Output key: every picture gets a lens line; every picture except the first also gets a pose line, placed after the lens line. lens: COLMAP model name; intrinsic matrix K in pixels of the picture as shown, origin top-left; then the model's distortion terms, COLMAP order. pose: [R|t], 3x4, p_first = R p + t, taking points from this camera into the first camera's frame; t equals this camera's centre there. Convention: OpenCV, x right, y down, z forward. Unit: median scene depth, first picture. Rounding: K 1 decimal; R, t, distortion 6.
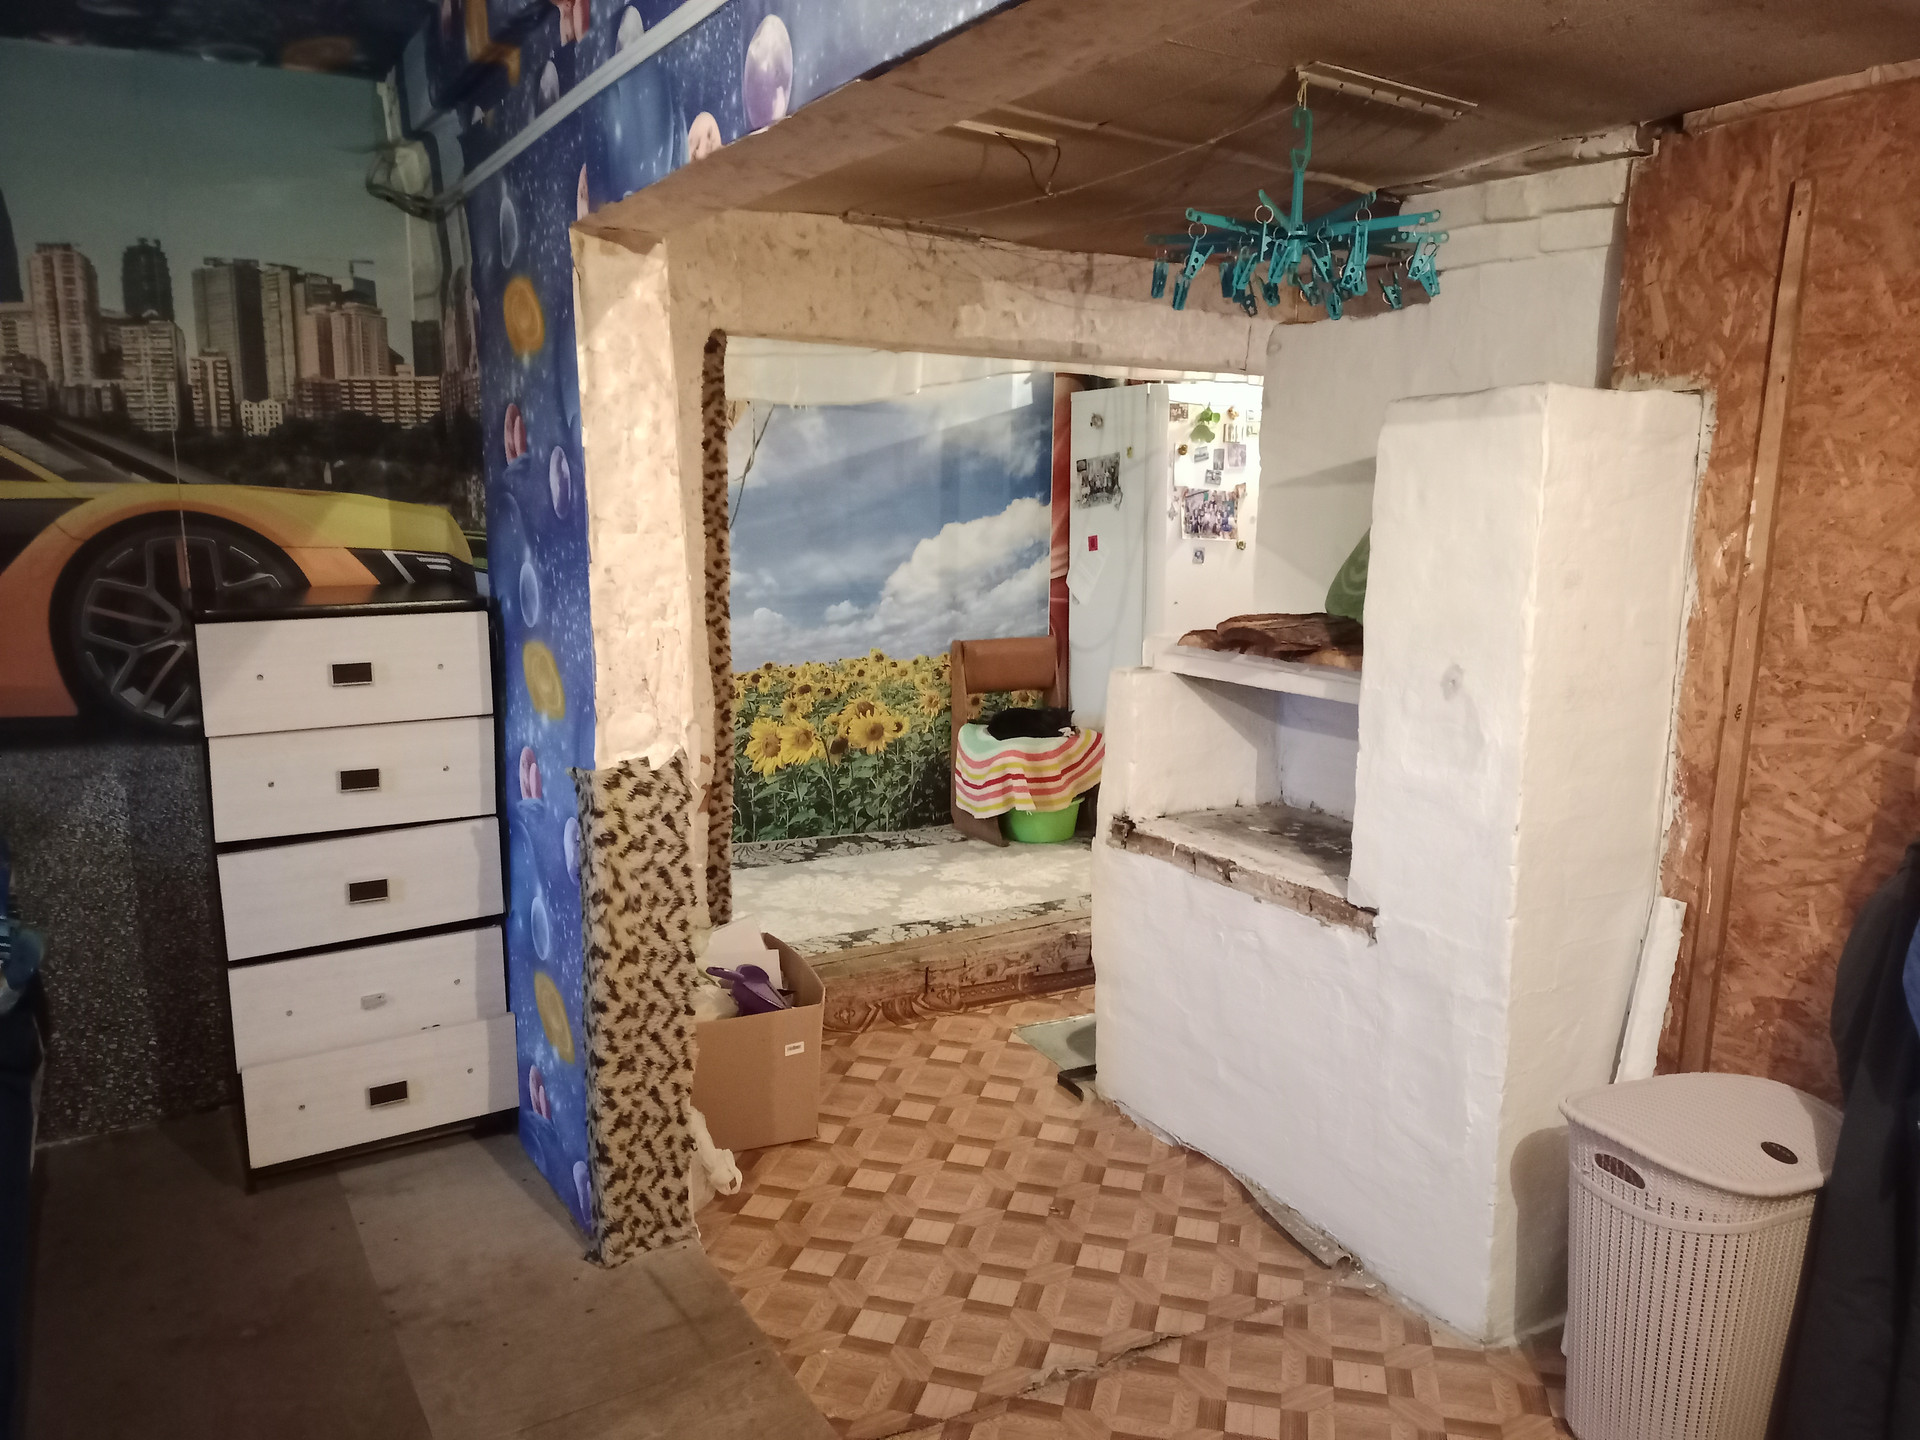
lens RADIAL K [[1393.8, 0, 951.3], [0, 1393.8, 720.1], [0, 0, 1]] dist [0.063038, -0.074153]
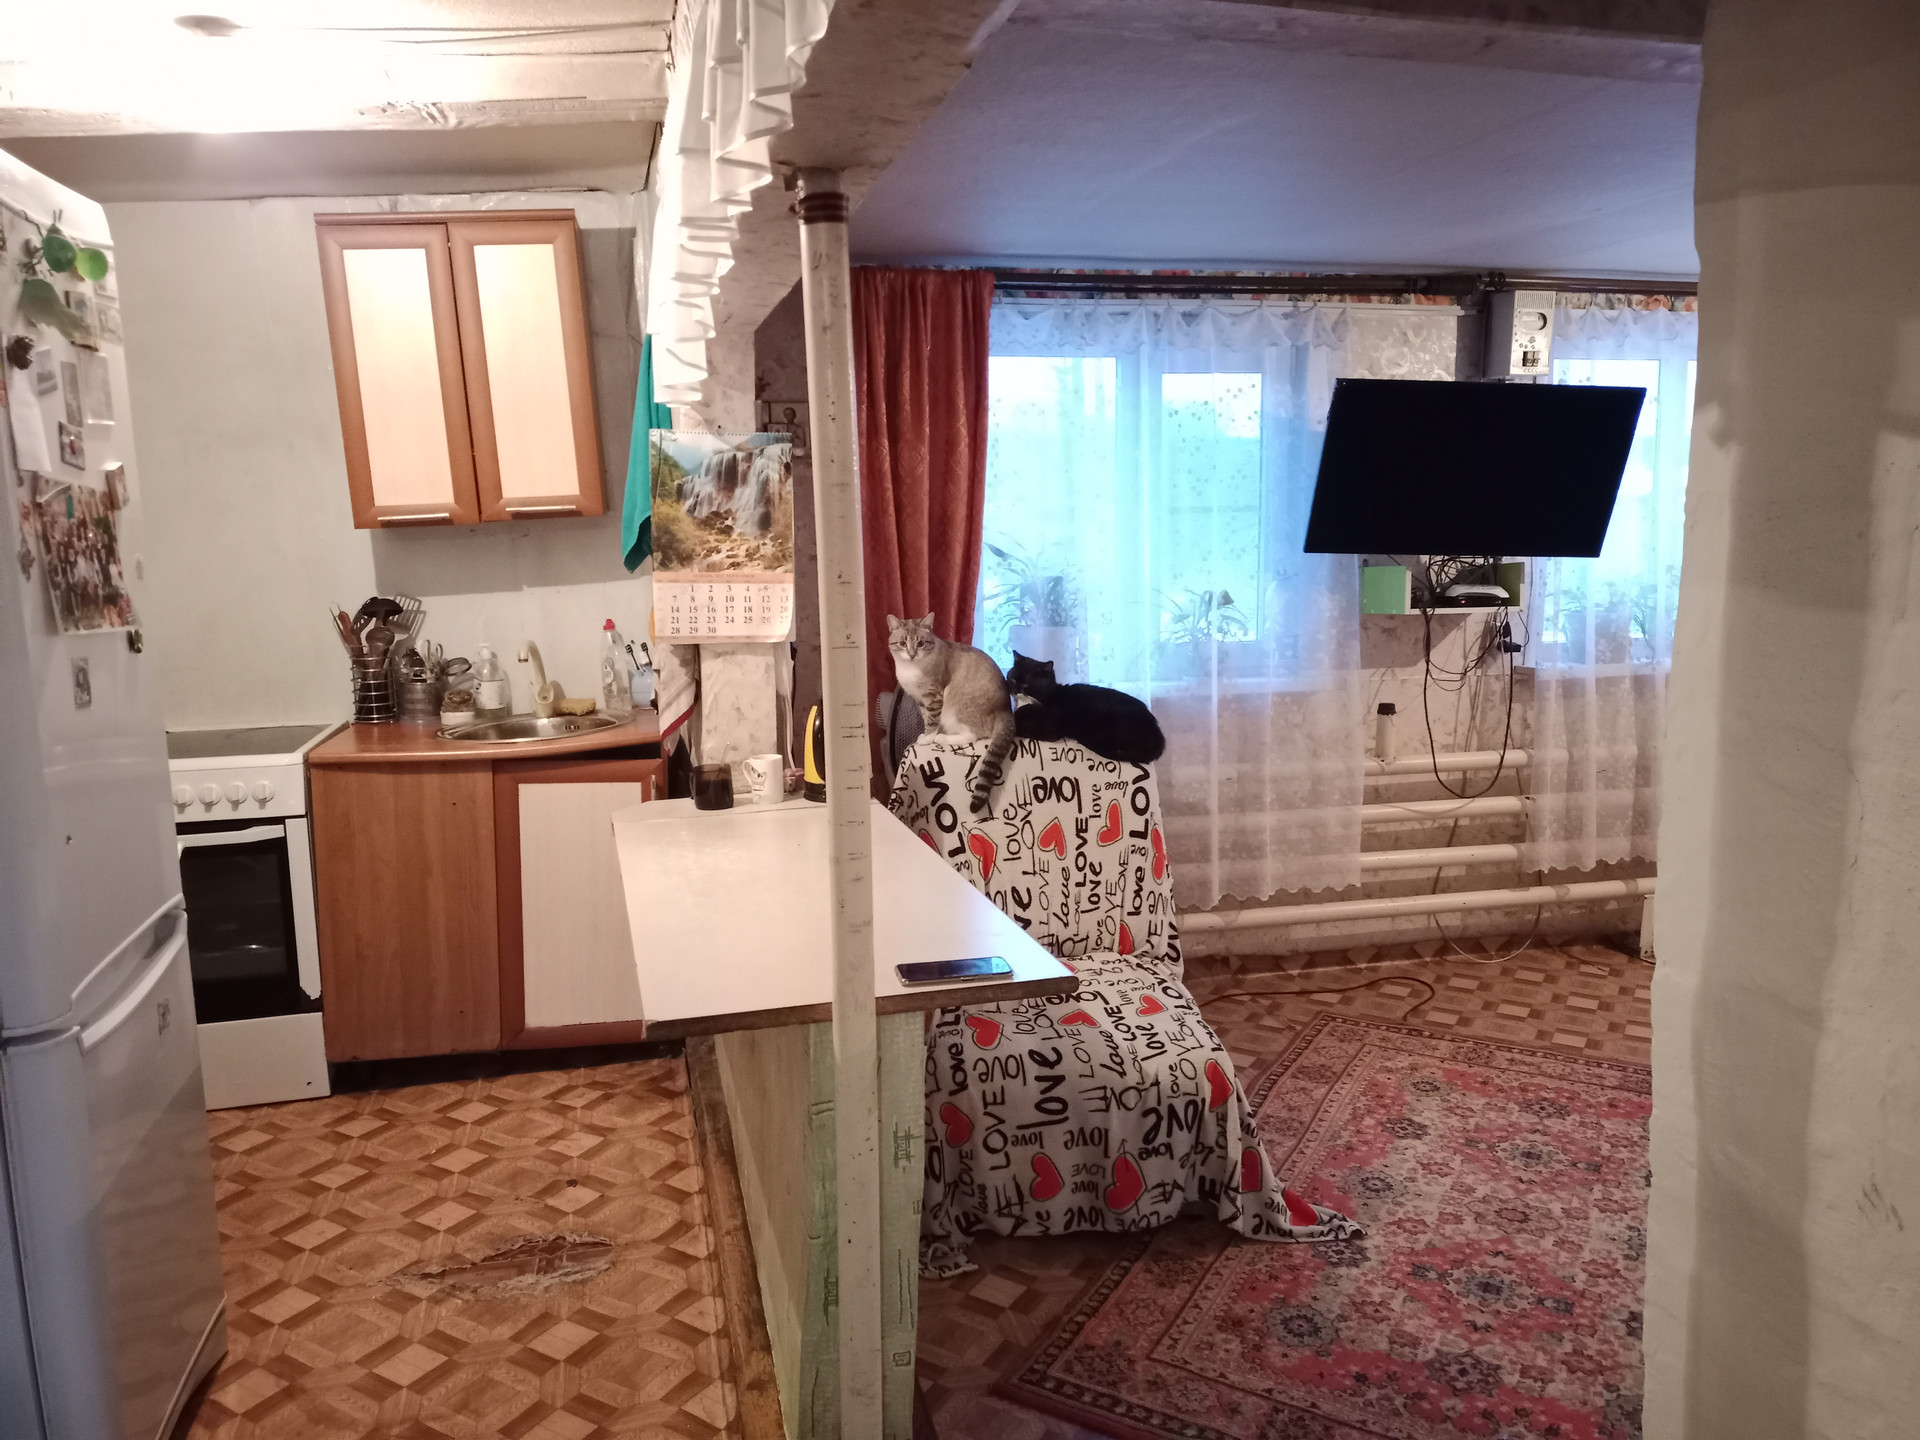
lens RADIAL K [[1393.8, 0, 944.1], [0, 1393.8, 716.5], [0, 0, 1]] dist [0.063038, -0.074153]
pose [[0.297830, -0.148365, 0.943019, -0.136427], [0.167152, 0.980692, 0.101501, -0.188303], [-0.939871, 0.127398, 0.316879, 1.206218]]
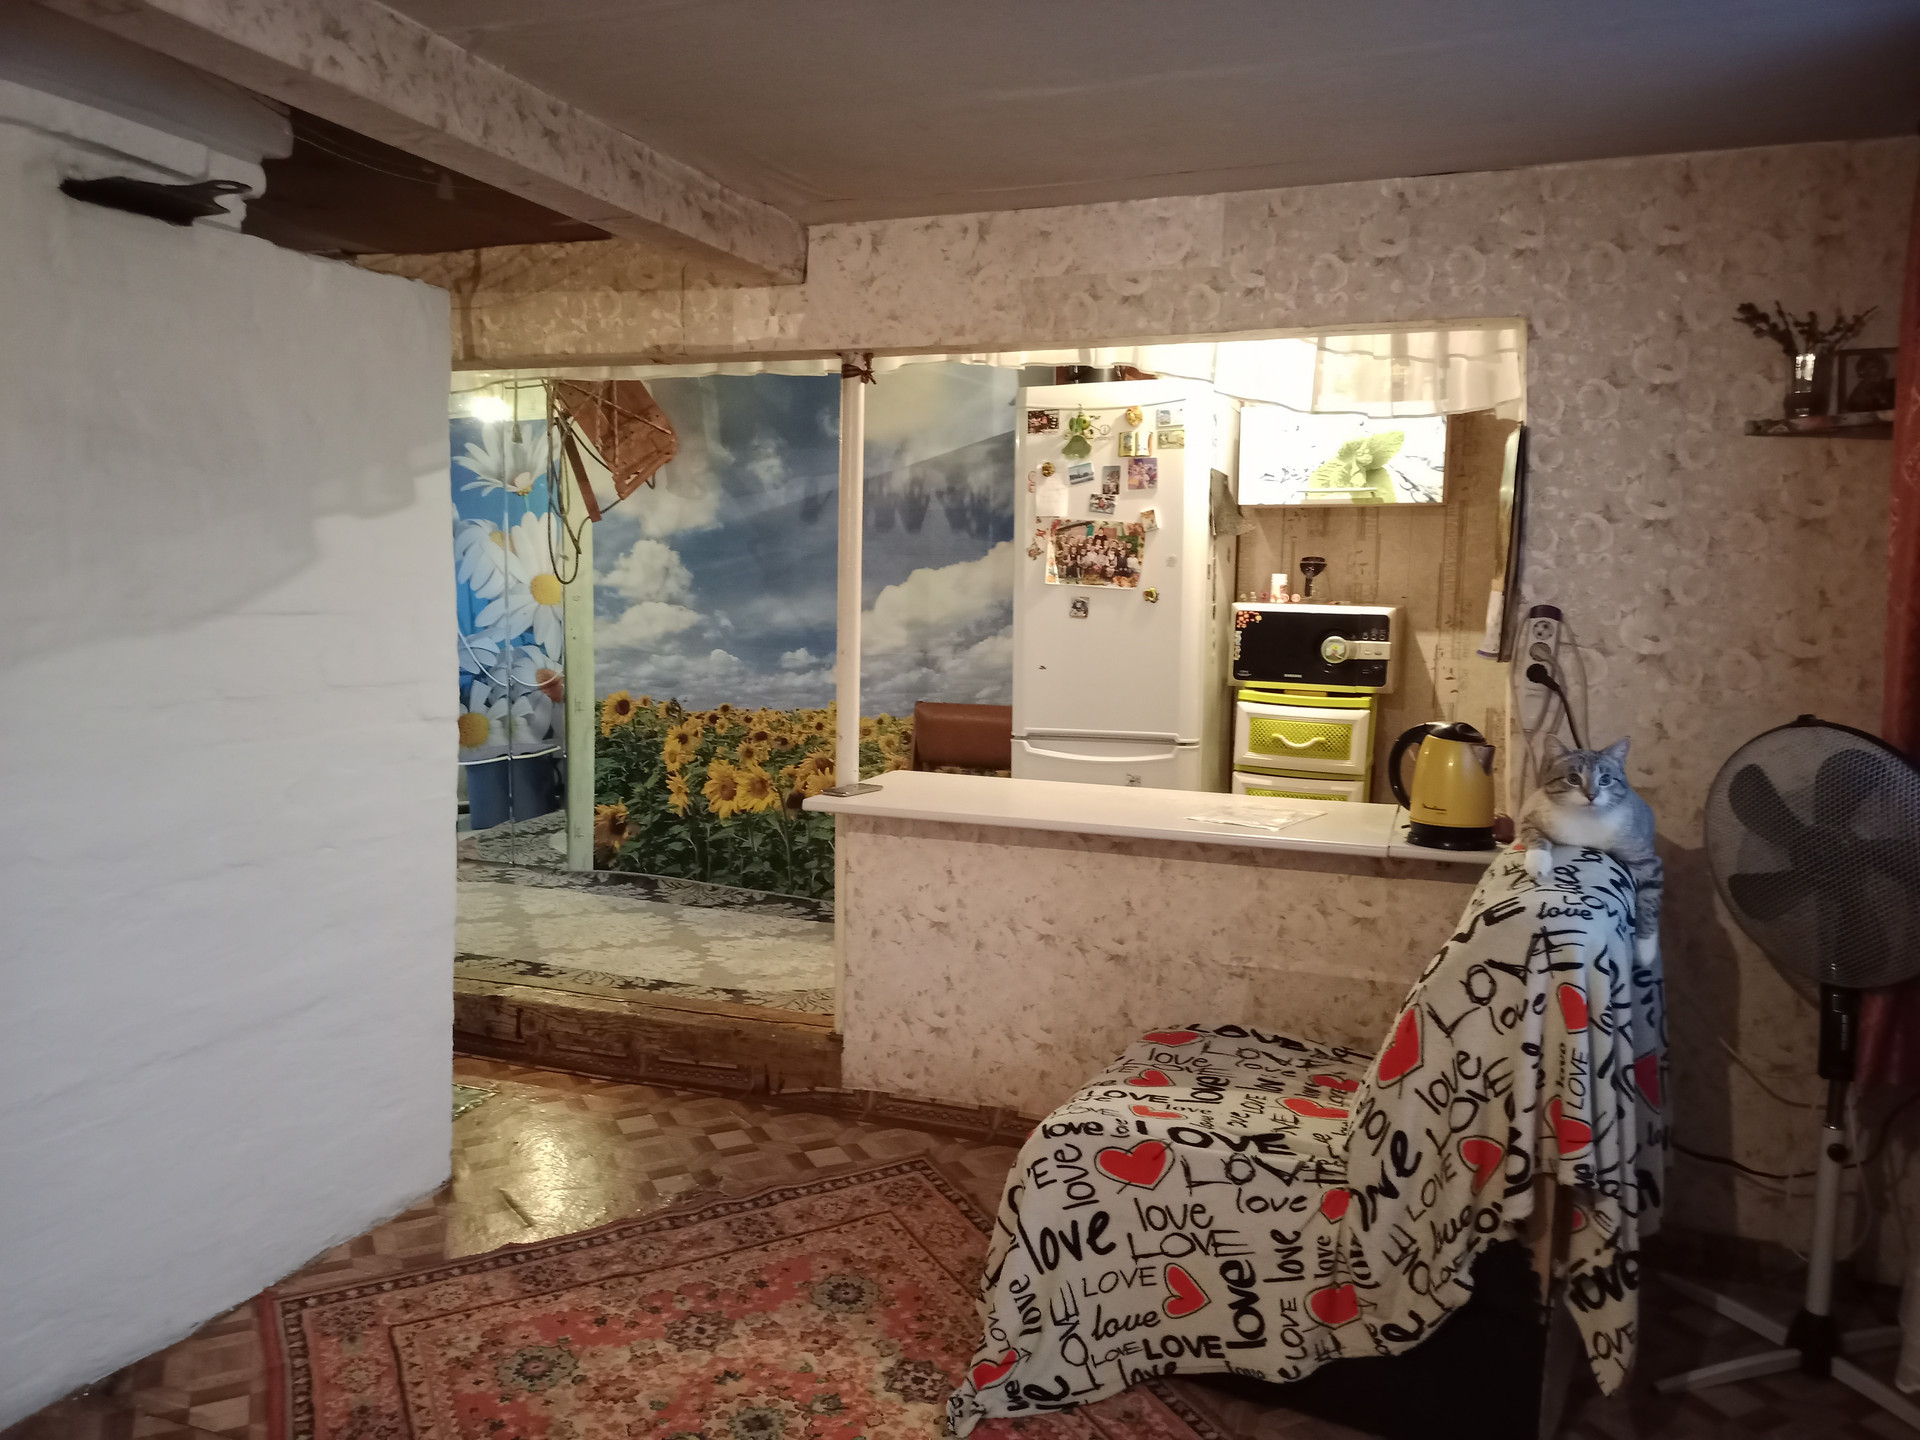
lens RADIAL K [[1393.8, 0, 947.1], [0, 1393.8, 724.9], [0, 0, 1]] dist [0.063038, -0.074153]
pose [[0.632957, 0.080446, -0.769996, 1.232925], [-0.135182, 0.990792, -0.007608, -0.068024], [0.762293, 0.108905, 0.638004, 0.809763]]
